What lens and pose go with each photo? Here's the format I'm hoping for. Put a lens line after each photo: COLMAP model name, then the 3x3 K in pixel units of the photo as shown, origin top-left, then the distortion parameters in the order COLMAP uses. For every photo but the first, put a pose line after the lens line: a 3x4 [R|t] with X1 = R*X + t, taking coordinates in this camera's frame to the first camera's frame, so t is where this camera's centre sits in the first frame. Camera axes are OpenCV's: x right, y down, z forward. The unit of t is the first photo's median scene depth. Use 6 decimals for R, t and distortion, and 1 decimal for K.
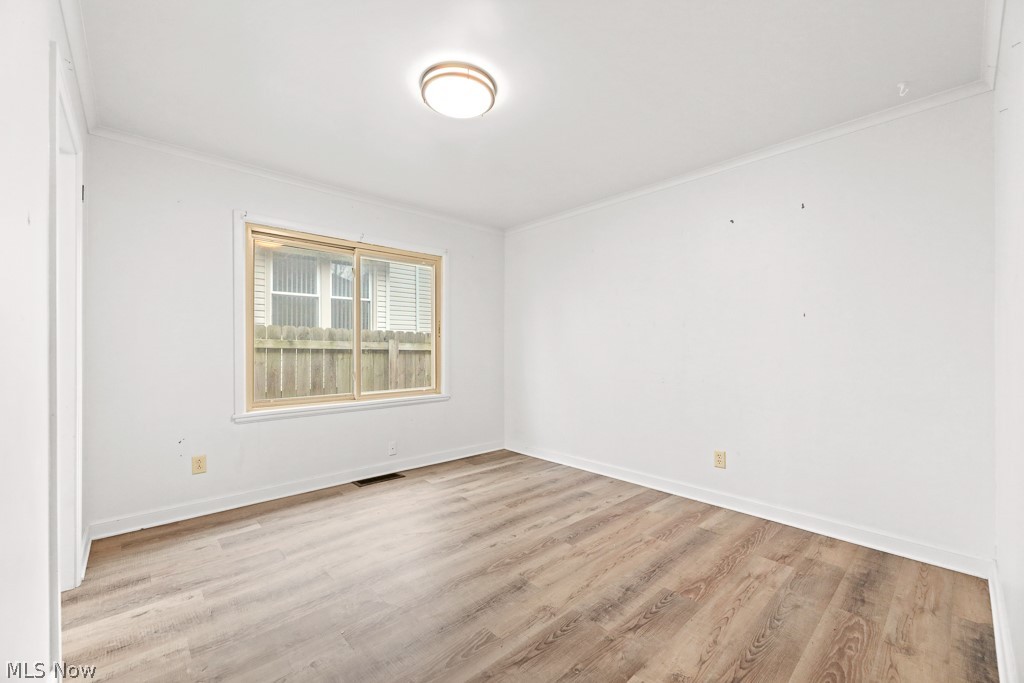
lens RADIAL K [[421.2, 0, 511.9], [0, 421.2, 345.5], [0, 0, 1]] dist [0.012289, -0.001448]
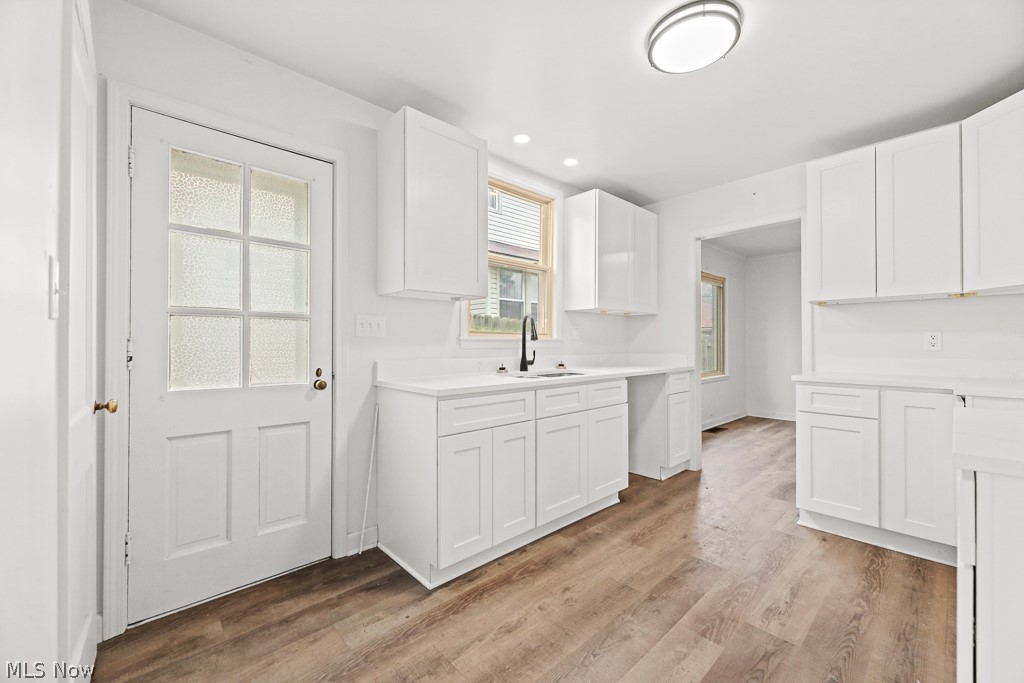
lens RADIAL K [[421.2, 0, 530.1], [0, 421.2, 338.5], [0, 0, 1]] dist [0.012289, -0.001448]
pose [[0.999830, -0.001330, 0.018401, -0.769017], [0.001344, 0.999999, -0.000736, -0.006845], [-0.018400, 0.000760, 0.999830, -0.372518]]
